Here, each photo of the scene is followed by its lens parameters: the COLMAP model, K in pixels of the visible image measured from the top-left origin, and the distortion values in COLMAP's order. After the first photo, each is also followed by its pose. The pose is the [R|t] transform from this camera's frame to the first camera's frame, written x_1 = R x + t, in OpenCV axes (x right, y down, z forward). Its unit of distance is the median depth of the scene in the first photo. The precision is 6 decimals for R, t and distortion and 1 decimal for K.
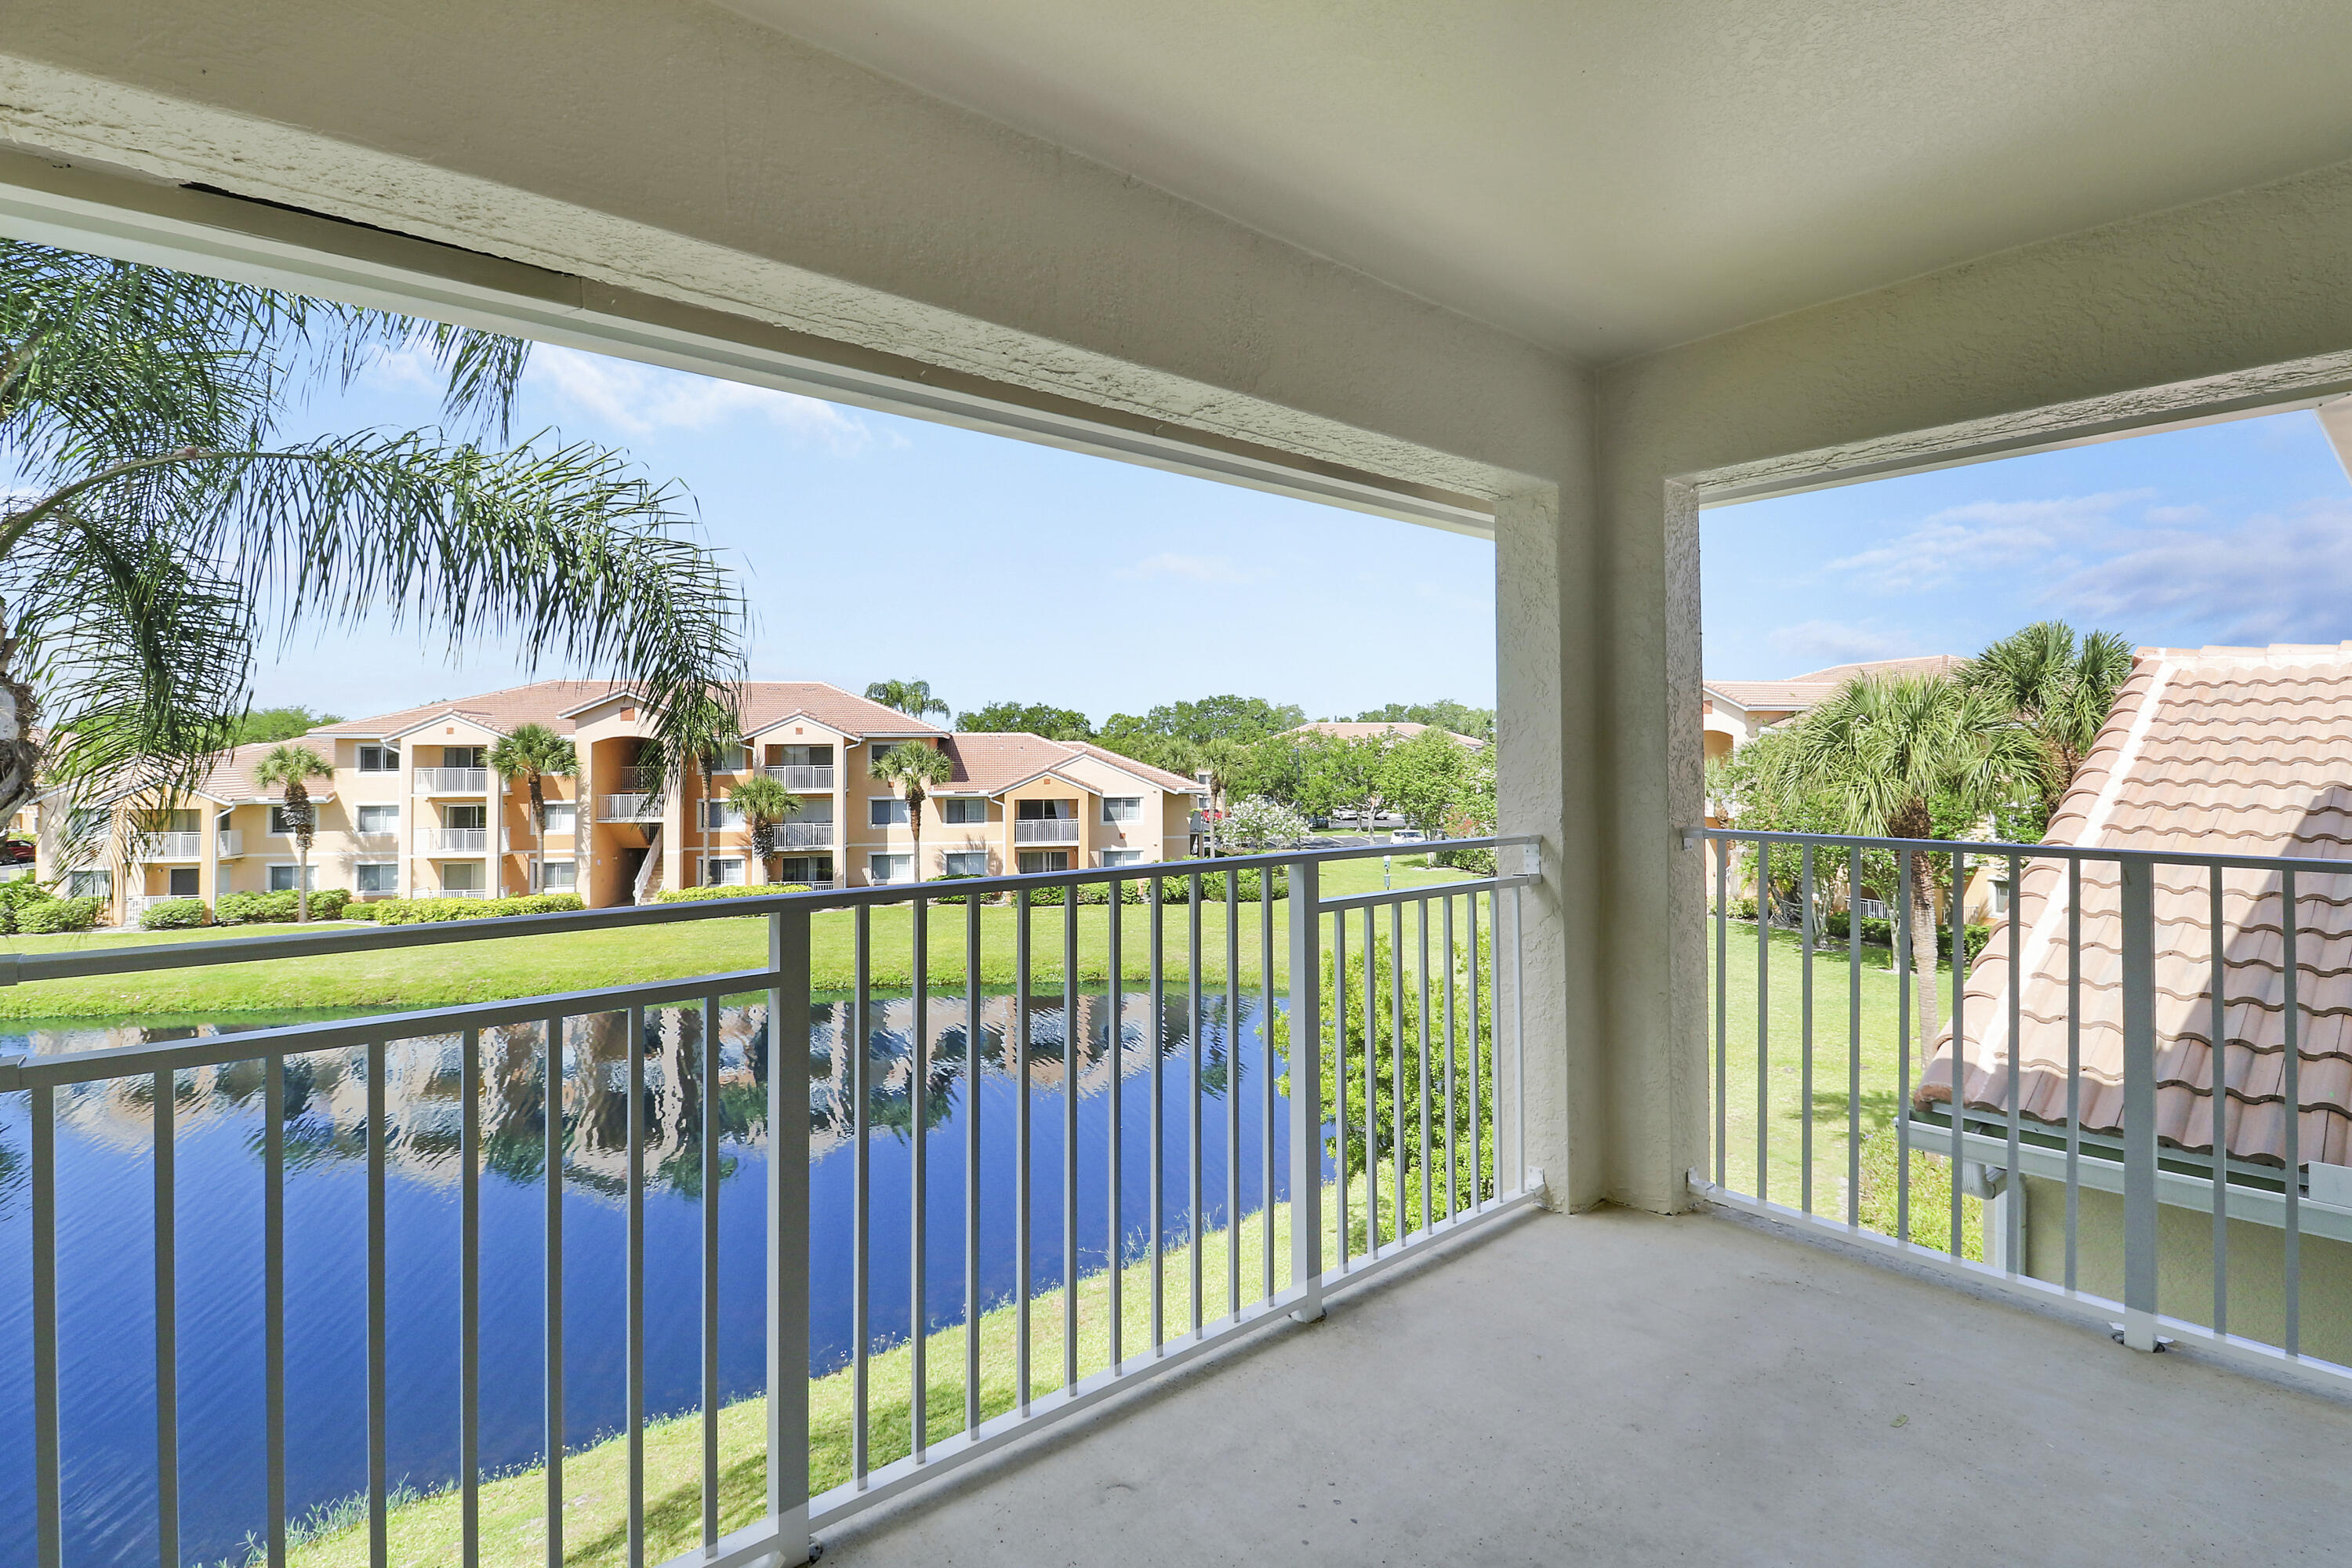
lens RADIAL K [[1114.0, 0, 1196.5], [0, 1114.0, 732.7], [0, 0, 1]] dist [-0.003027, -0.009264]
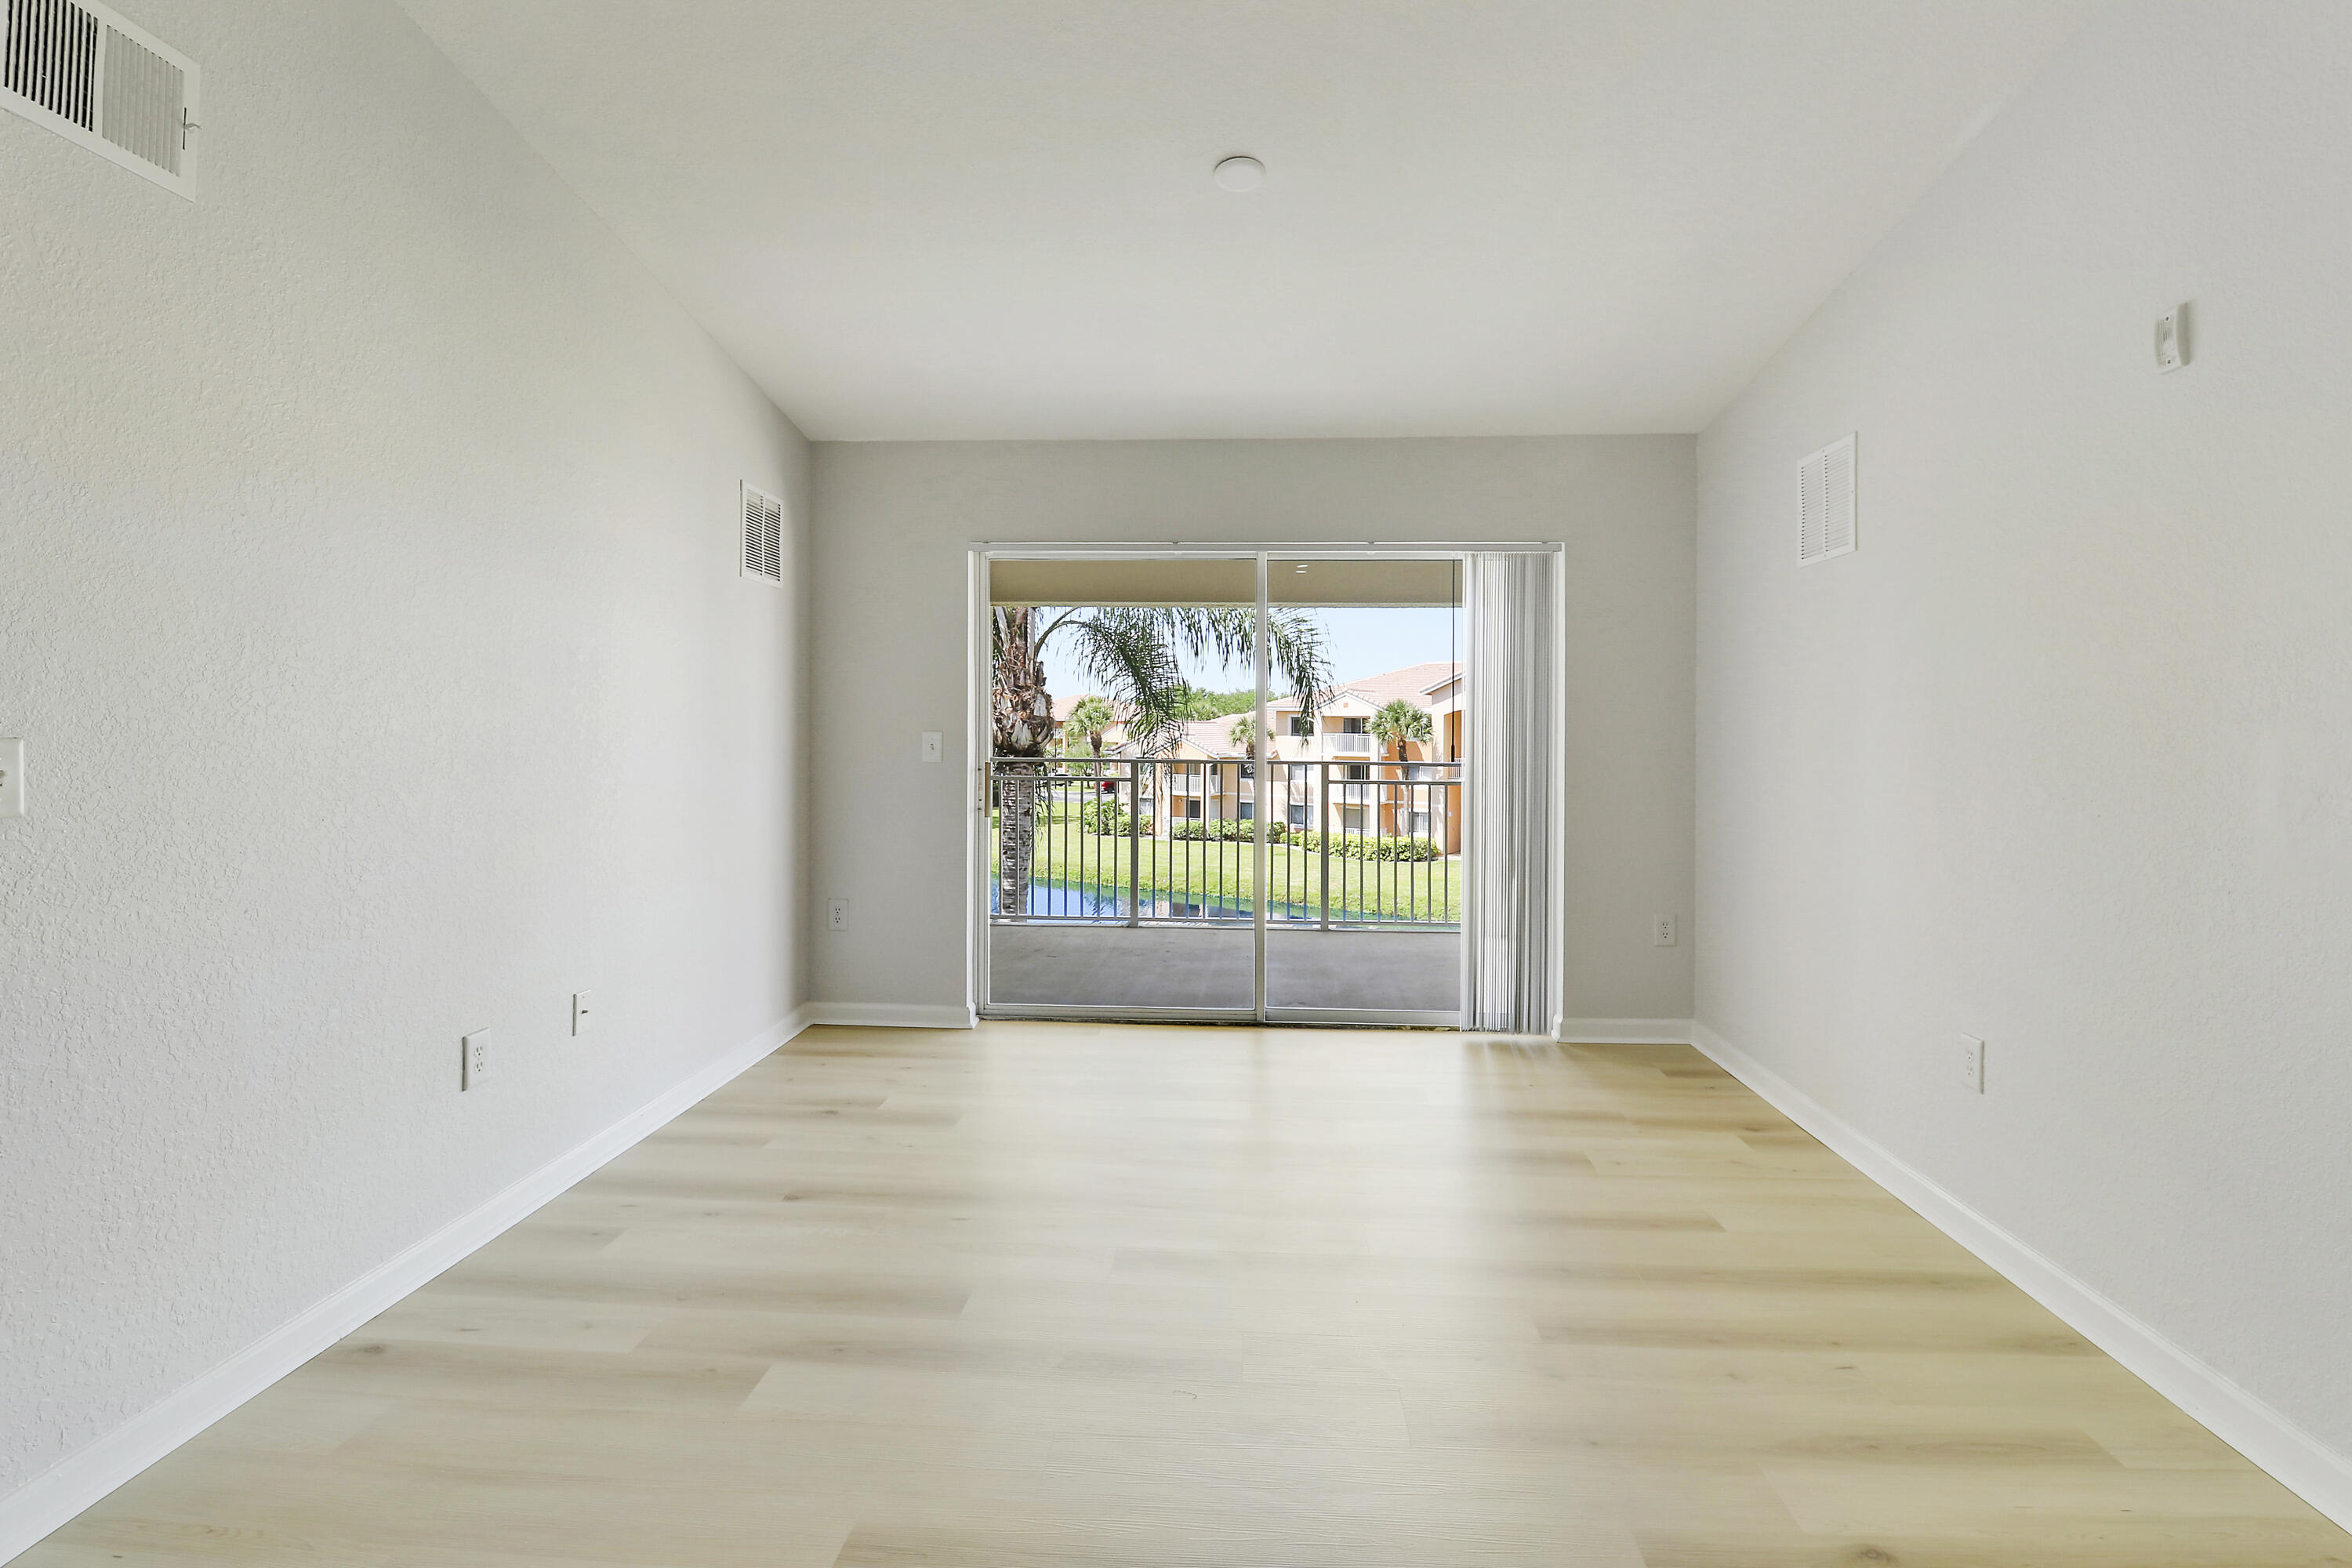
lens RADIAL K [[1114.0, 0, 1194.4], [0, 1114.0, 731.8], [0, 0, 1]] dist [-0.003027, -0.009264]
pose [[0.728504, 0.013659, -0.684906, 0.116347], [0.003062, 0.999726, 0.023195, -0.001858], [0.685035, -0.018995, 0.728263, -0.079462]]
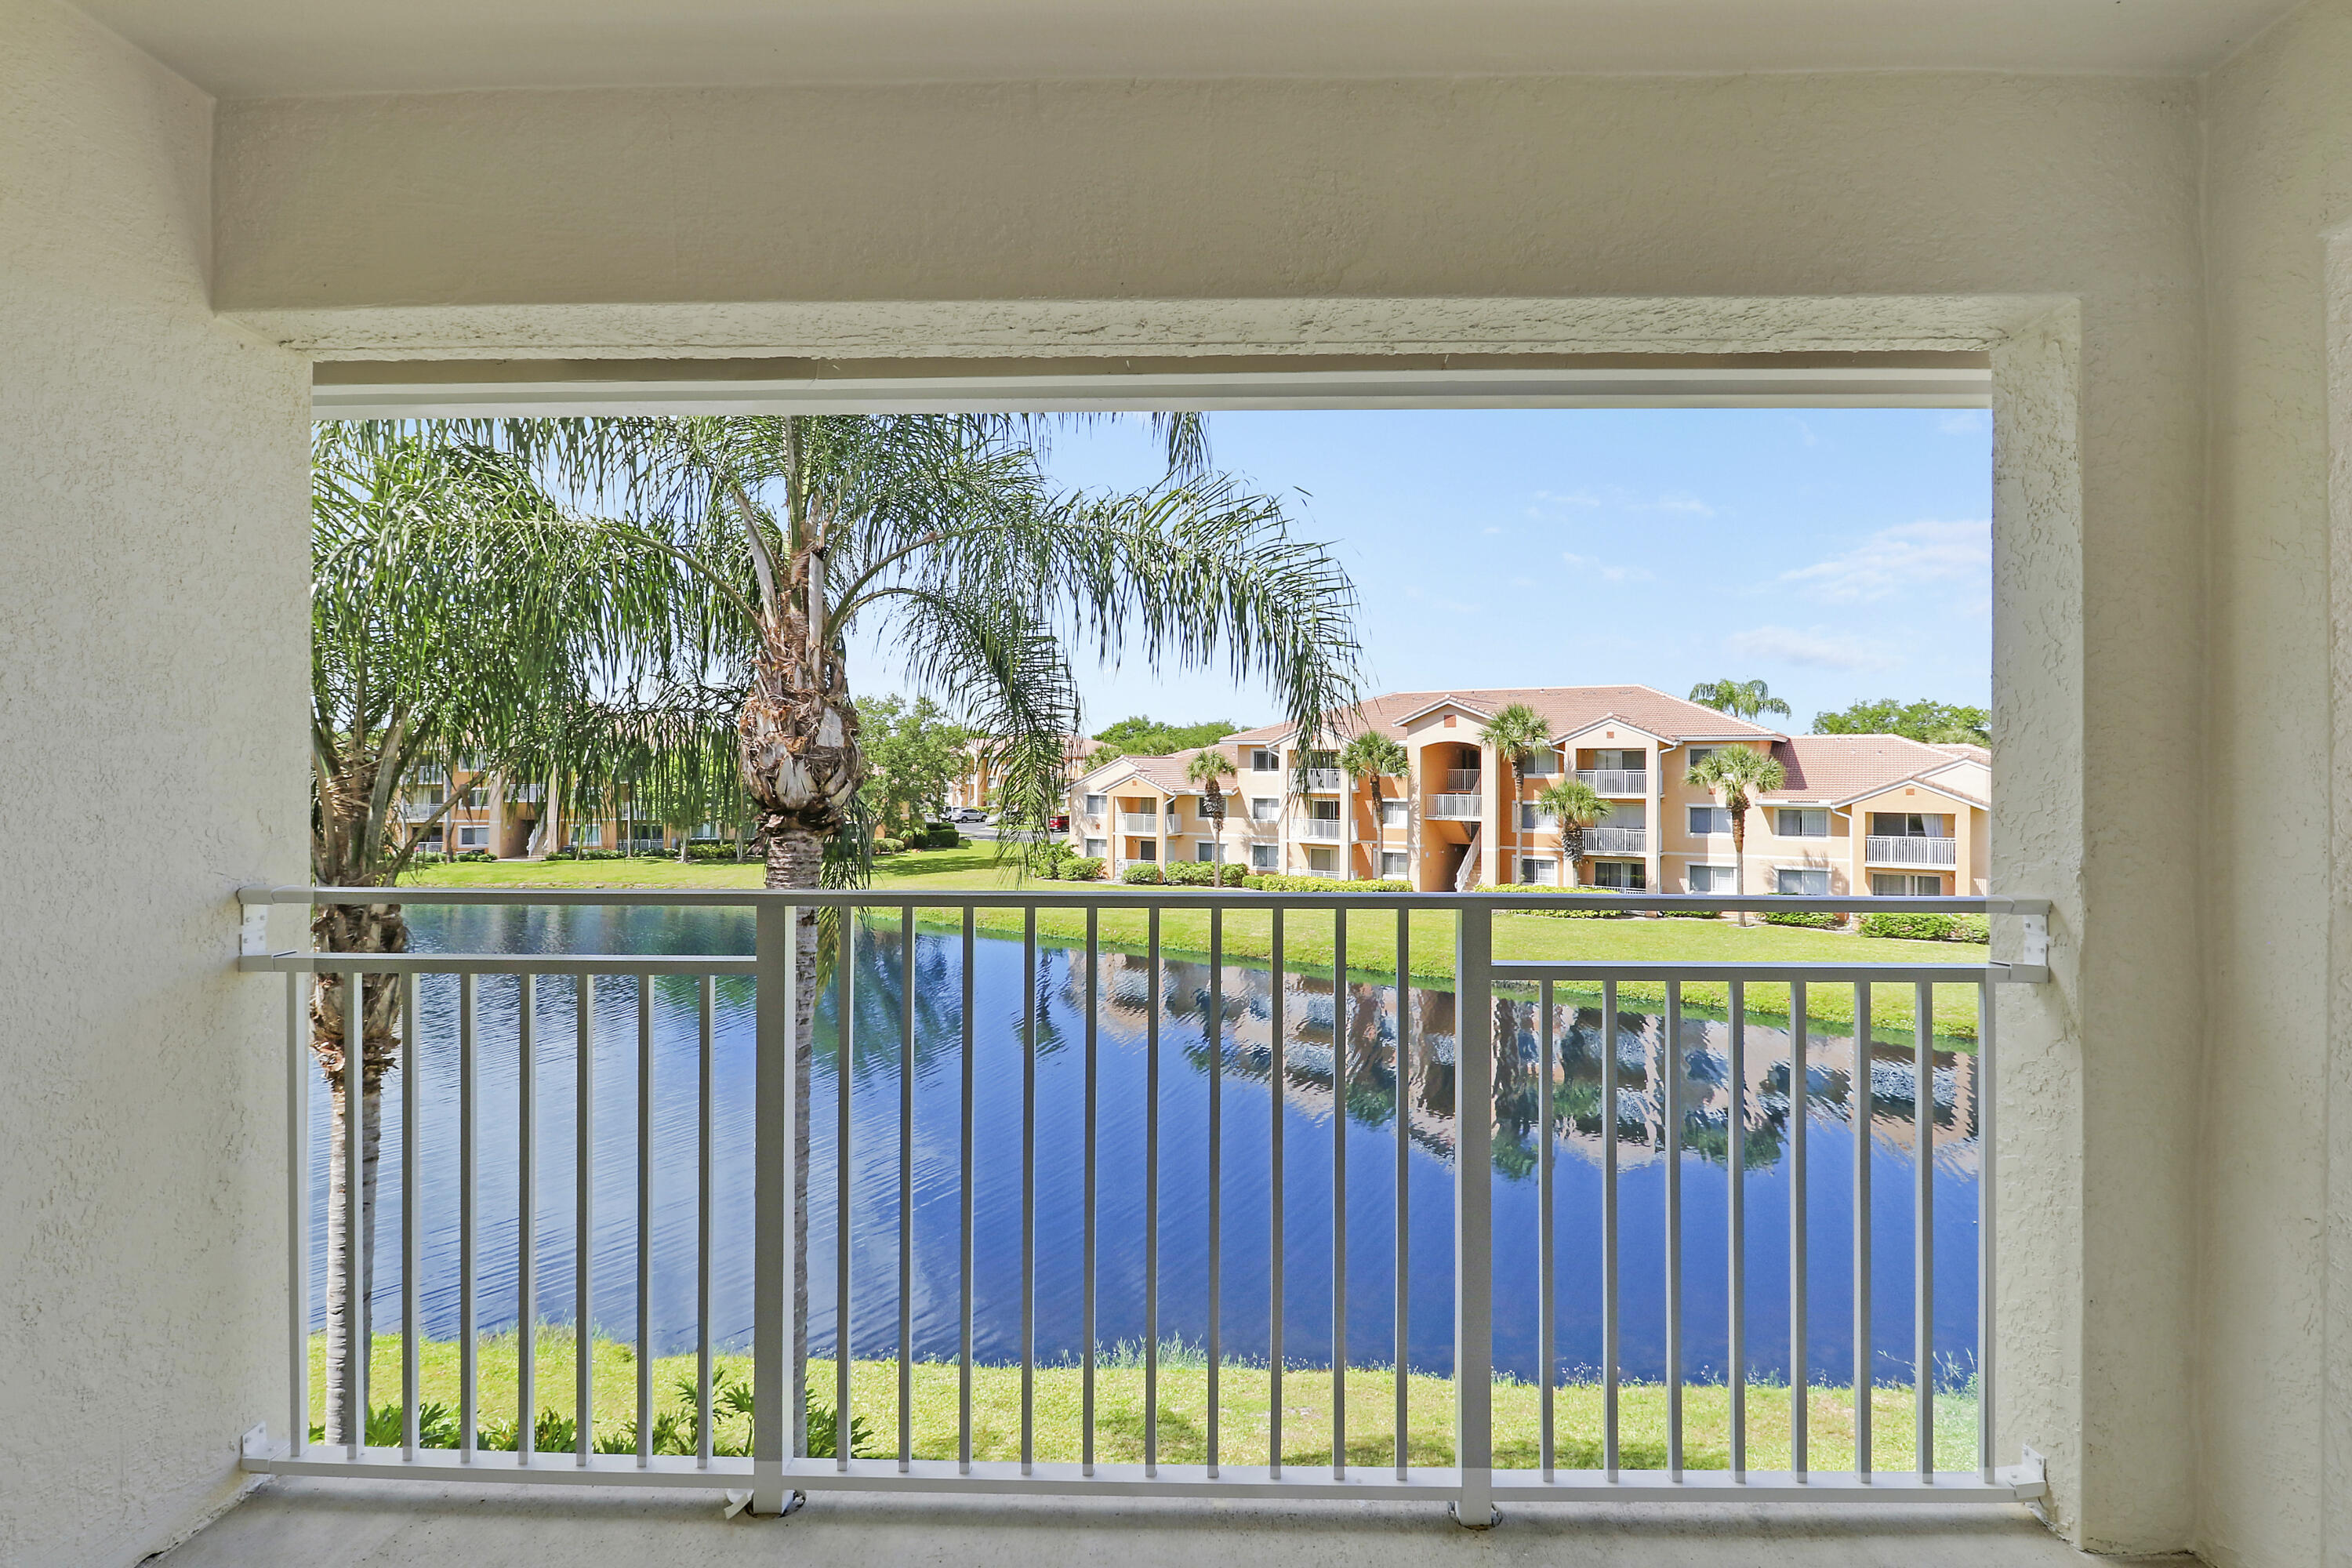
lens RADIAL K [[1114.0, 0, 1178.7], [0, 1114.0, 759.5], [0, 0, 1]] dist [-0.003027, -0.009264]
pose [[0.745183, 0.004902, -0.666843, 0.017034], [0.008967, 0.999809, 0.017371, 0.000110], [0.666800, -0.018924, 0.744996, 0.012243]]
